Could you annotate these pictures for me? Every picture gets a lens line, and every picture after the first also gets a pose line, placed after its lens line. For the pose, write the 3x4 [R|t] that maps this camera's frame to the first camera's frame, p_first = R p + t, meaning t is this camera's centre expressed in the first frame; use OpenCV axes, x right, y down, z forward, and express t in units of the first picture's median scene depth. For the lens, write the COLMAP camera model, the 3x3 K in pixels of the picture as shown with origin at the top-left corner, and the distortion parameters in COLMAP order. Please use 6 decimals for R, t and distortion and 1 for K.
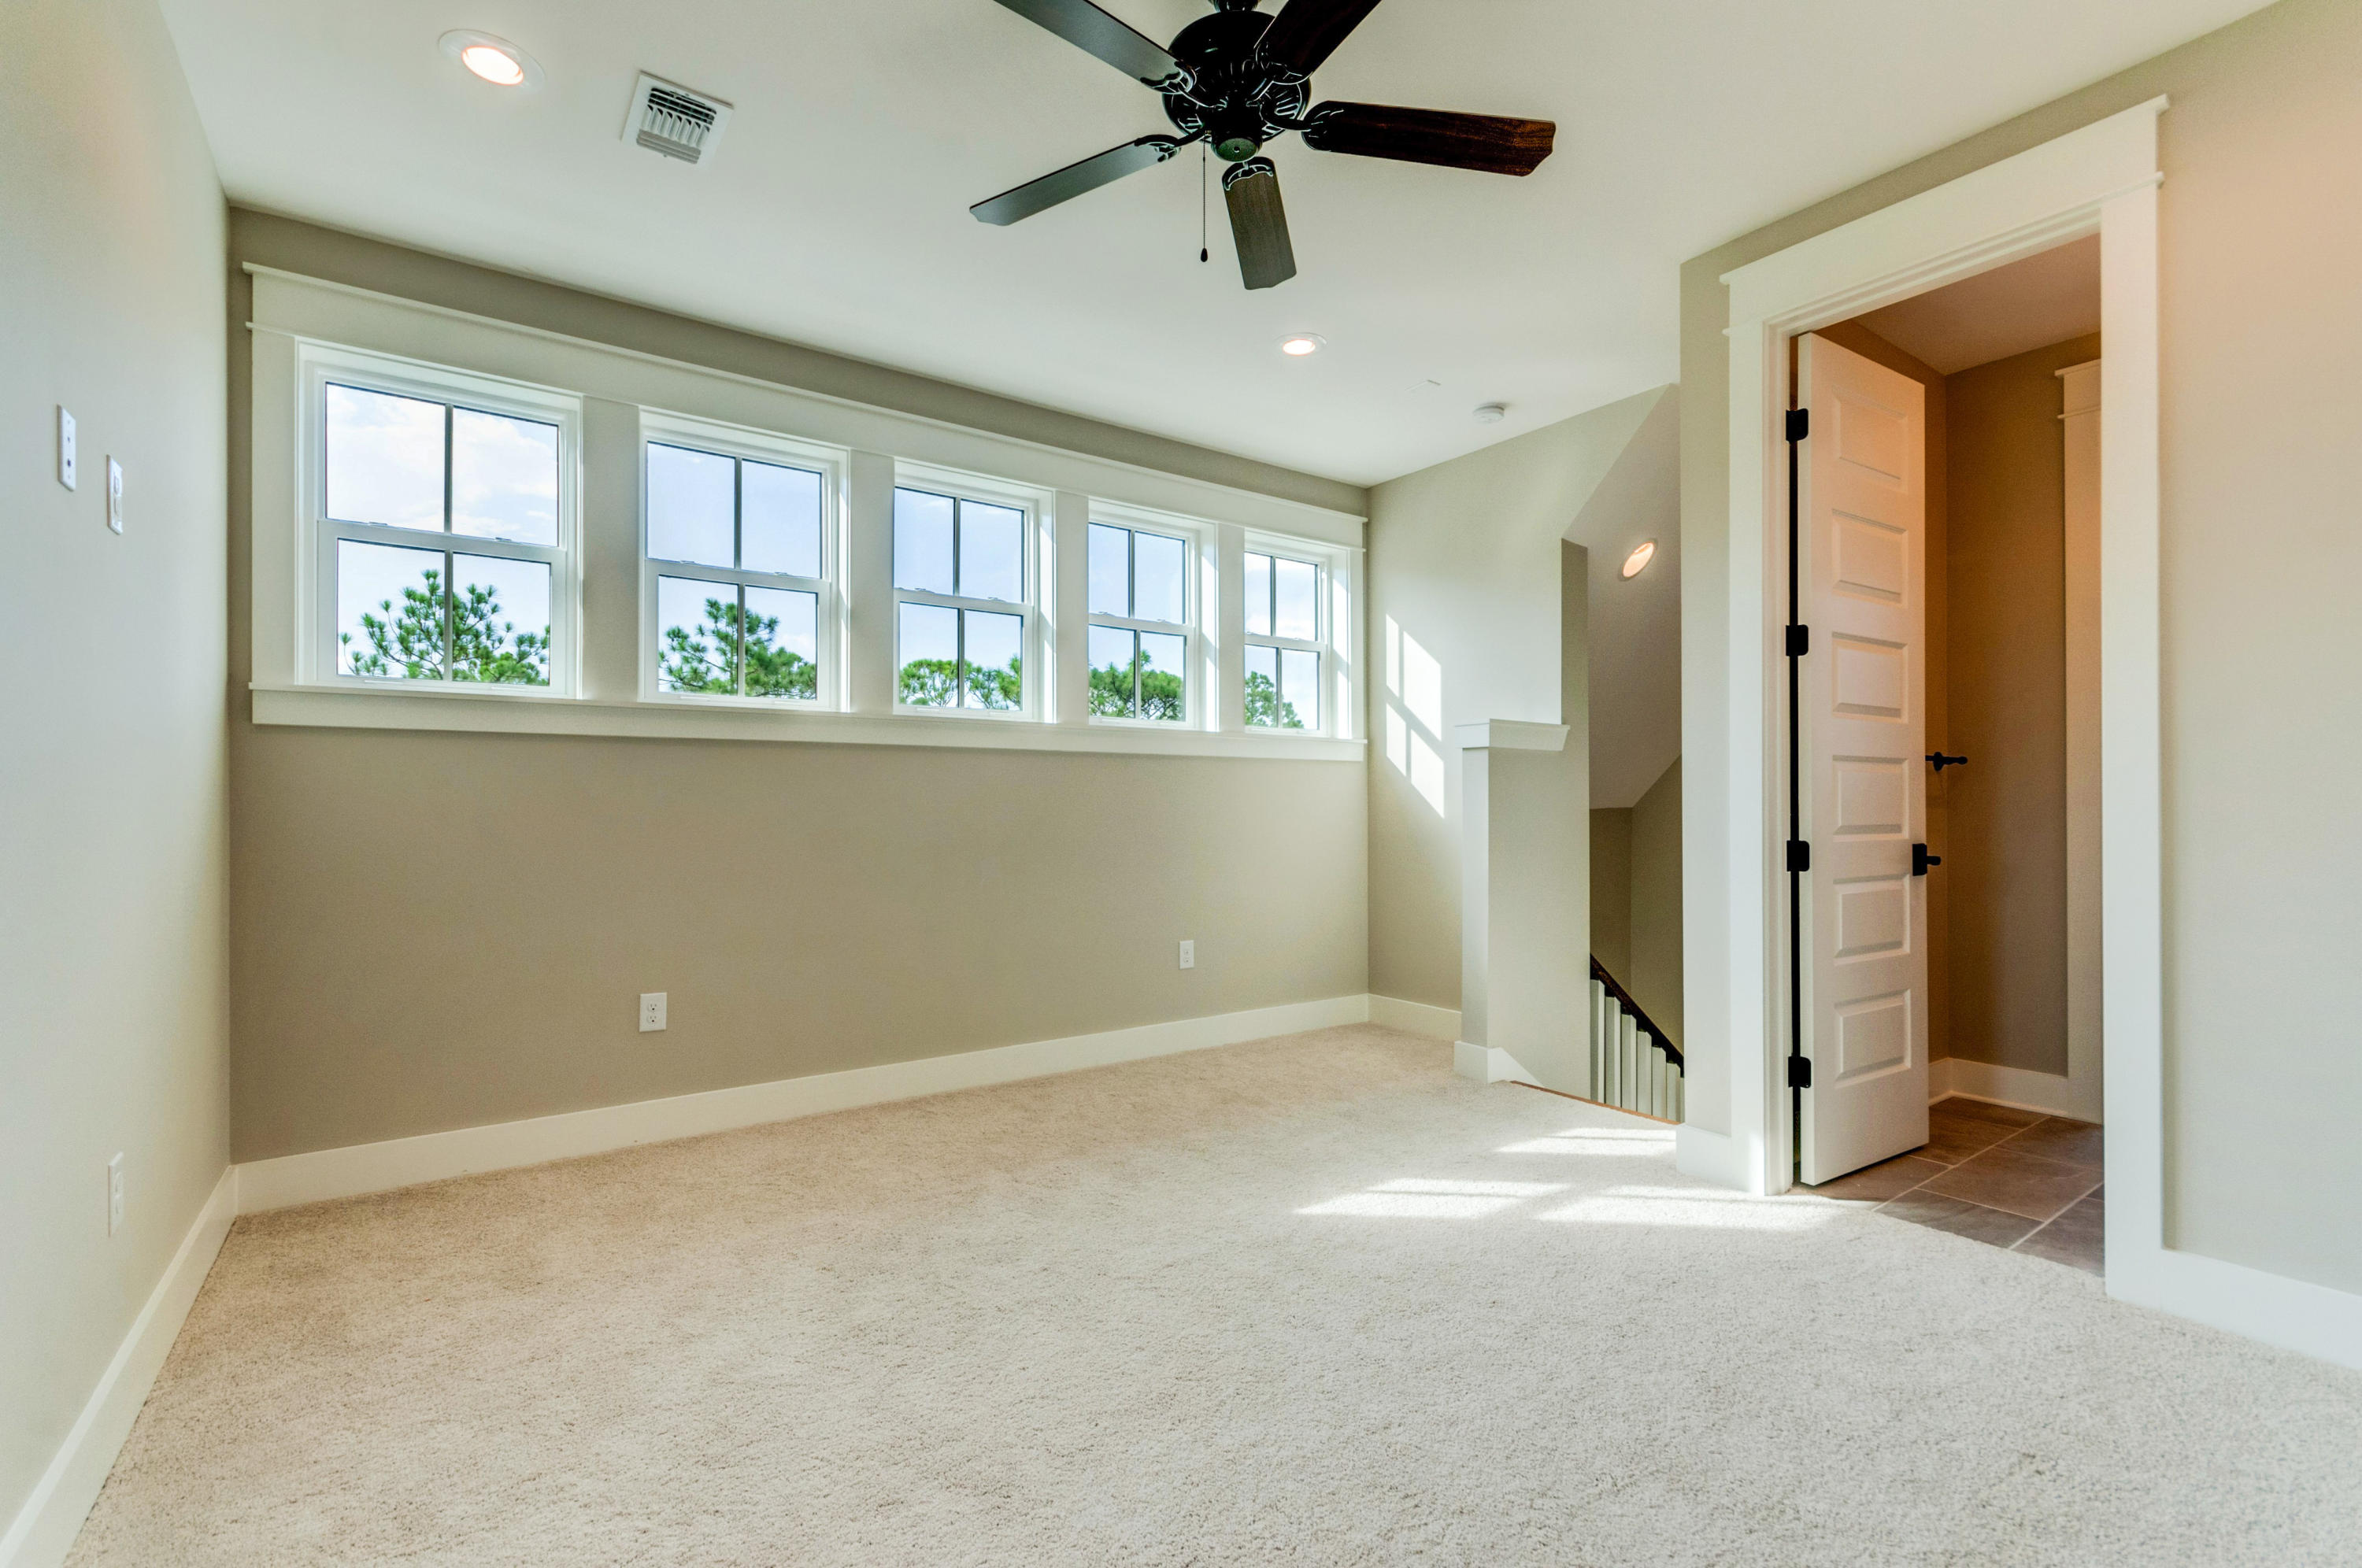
lens RADIAL K [[1051.5, 0, 1173.1], [0, 1051.5, 807.3], [0, 0, 1]] dist [-0.008480, 0.000307]
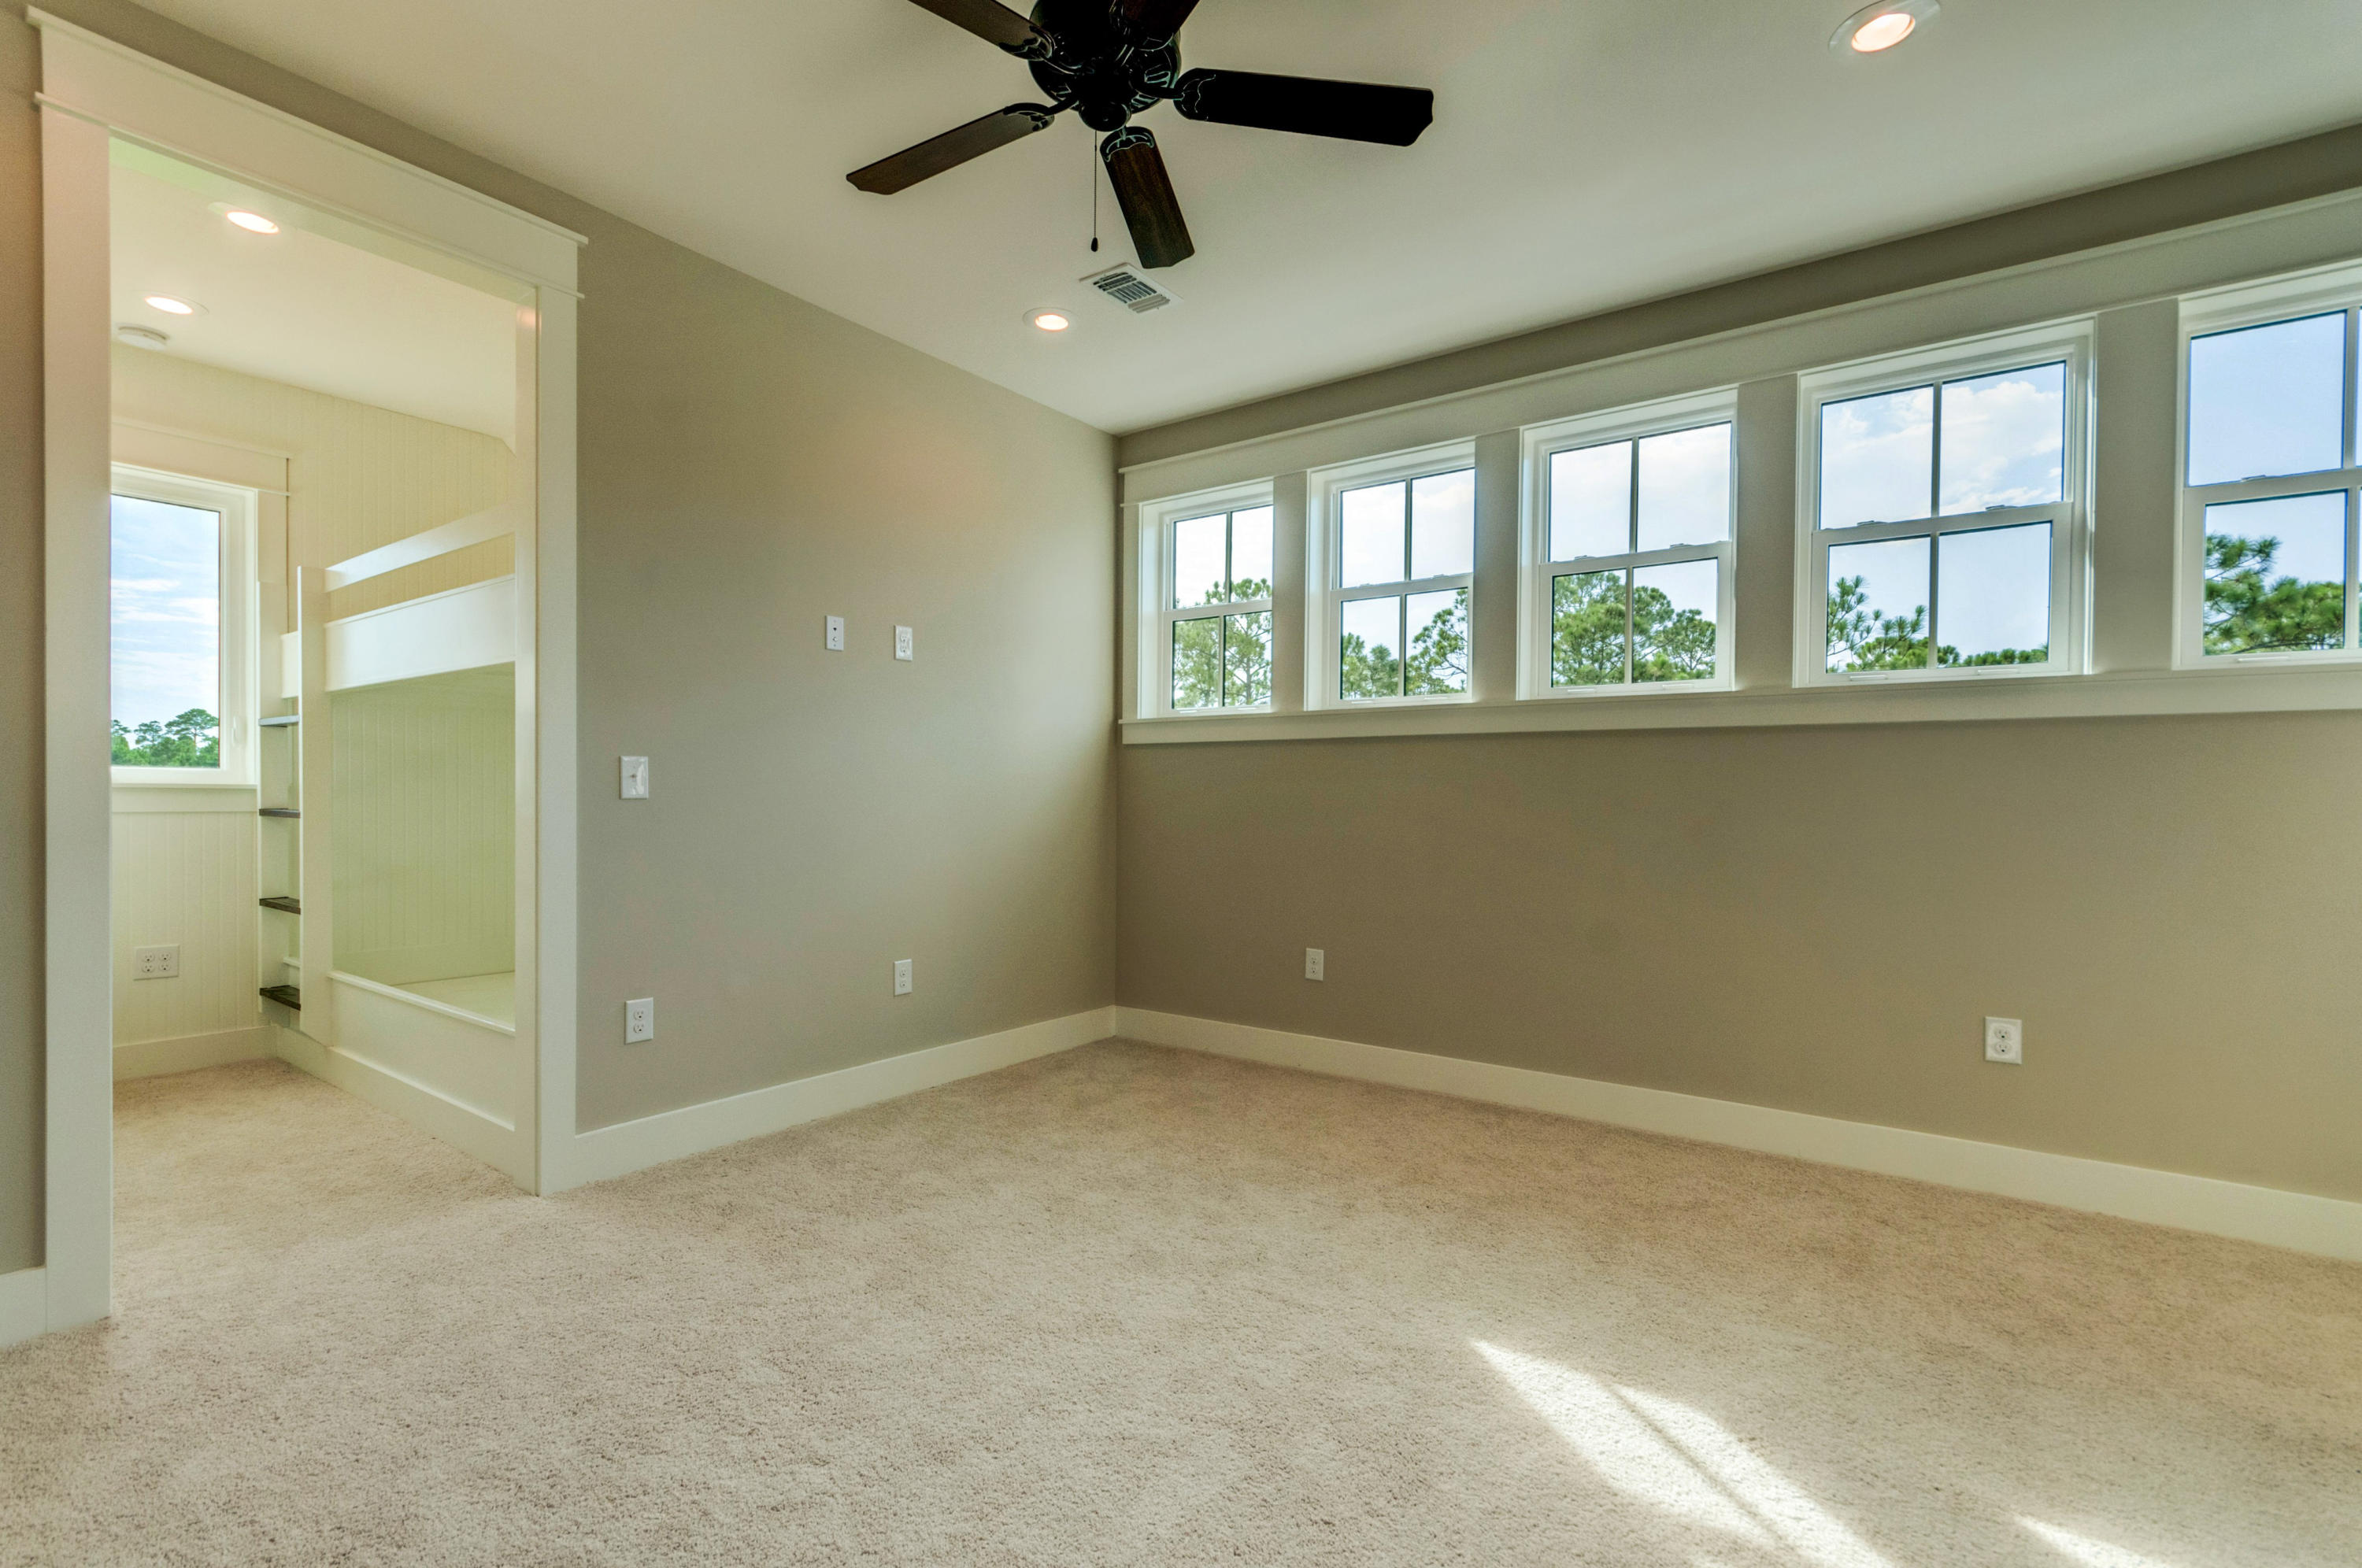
lens RADIAL K [[1056.8, 0, 1169.9], [0, 1056.8, 808.5], [0, 0, 1]] dist [0.013149, 0.000454]
pose [[0.304573, 0.014927, -0.952372, 0.415300], [-0.008325, 0.999881, 0.013009, -0.000594], [0.952452, 0.003966, 0.304661, 0.308222]]
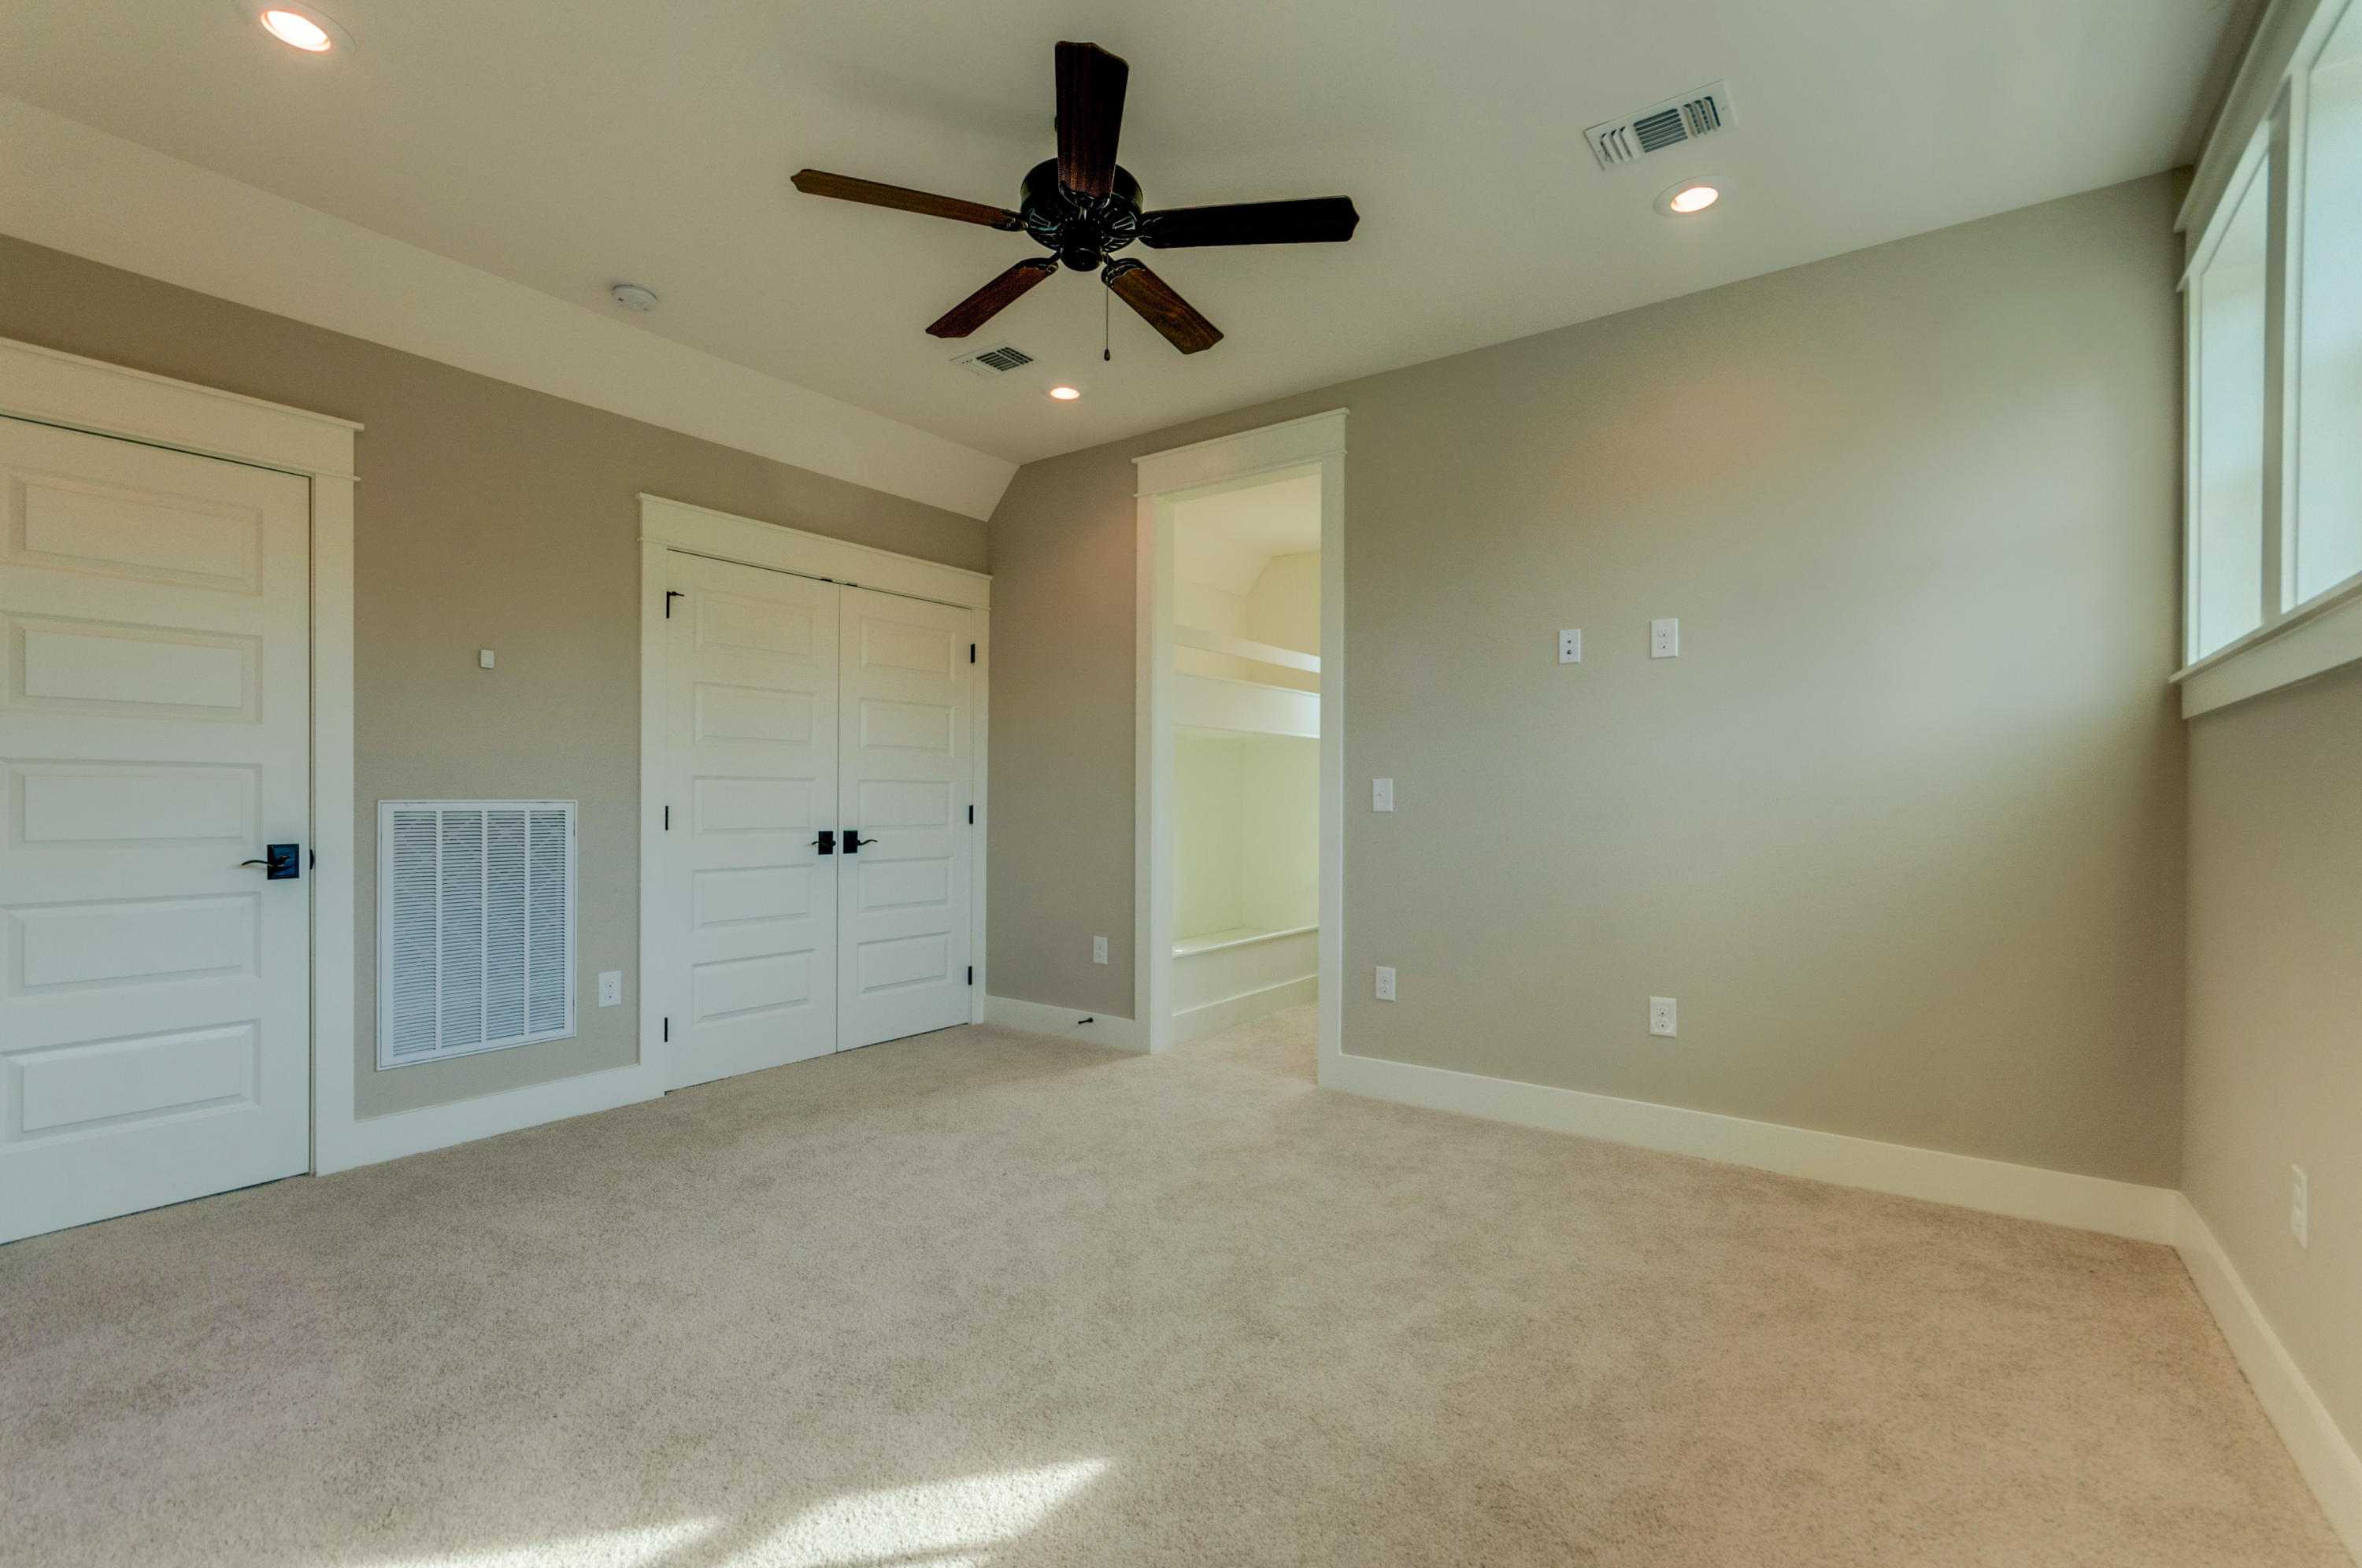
lens RADIAL K [[1041.6, 0, 1163.9], [0, 1041.6, 804.6], [0, 0, 1]] dist [0.002588, 0.000291]
pose [[-0.953499, -0.000044, -0.301397, 0.134735], [-0.000380, 0.999999, 0.001054, -0.001462], [0.301397, 0.001119, -0.953498, 0.882366]]
